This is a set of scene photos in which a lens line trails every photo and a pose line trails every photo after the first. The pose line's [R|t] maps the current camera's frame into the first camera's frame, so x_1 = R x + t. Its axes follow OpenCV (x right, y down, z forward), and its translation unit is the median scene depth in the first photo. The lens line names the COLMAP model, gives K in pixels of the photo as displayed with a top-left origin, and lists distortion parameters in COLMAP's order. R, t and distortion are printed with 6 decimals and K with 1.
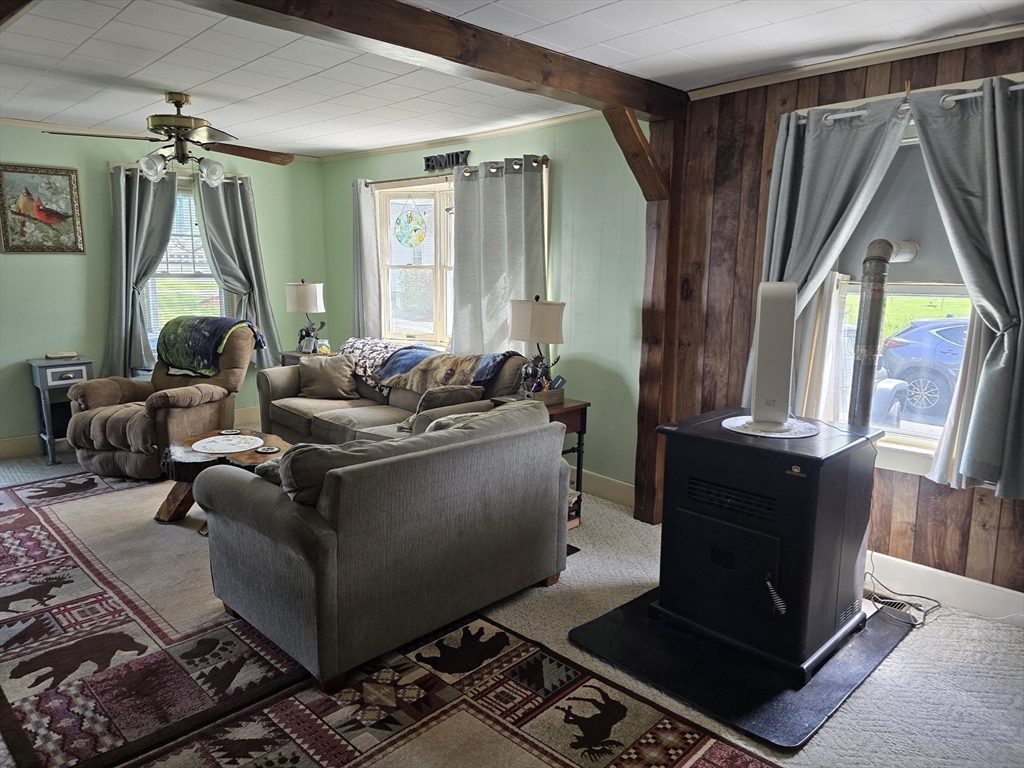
lens RADIAL K [[688.3, 0, 511.3], [0, 688.3, 385.4], [0, 0, 1]] dist [0.055584, -0.061869]
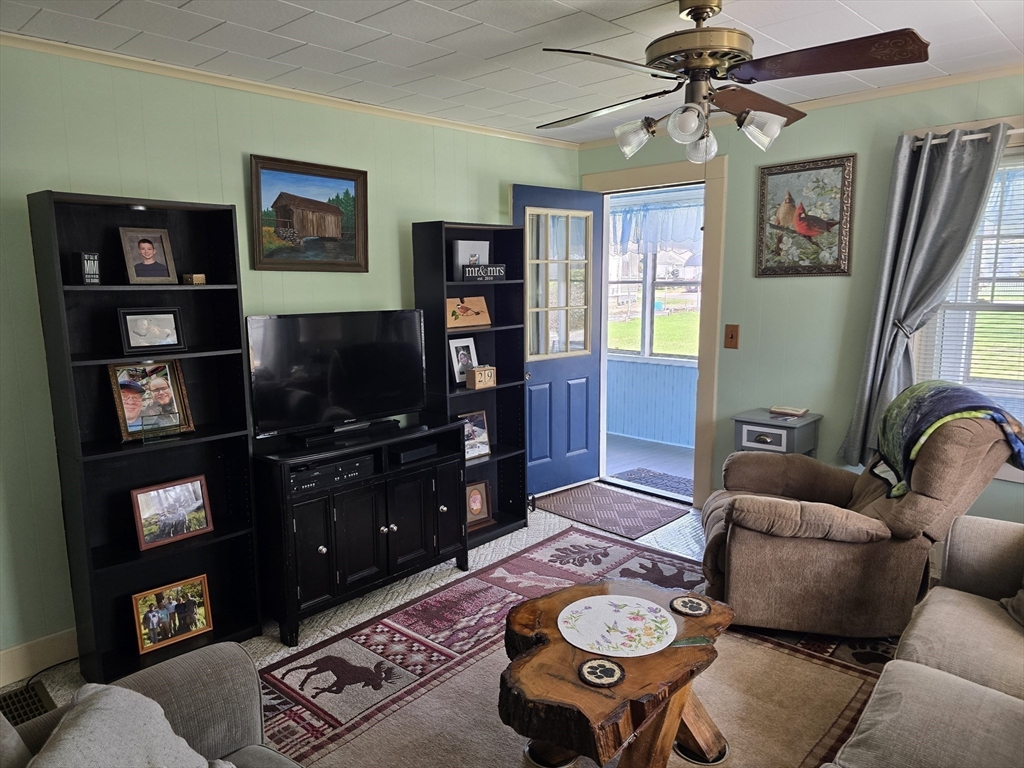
lens RADIAL K [[688.3, 0, 512.1], [0, 688.3, 389.0], [0, 0, 1]] dist [0.055584, -0.061869]
pose [[0.054102, 0.145758, -0.987840, 0.080221], [-0.160854, 0.977641, 0.135444, -0.124592], [0.985494, 0.151570, 0.076338, 0.670202]]
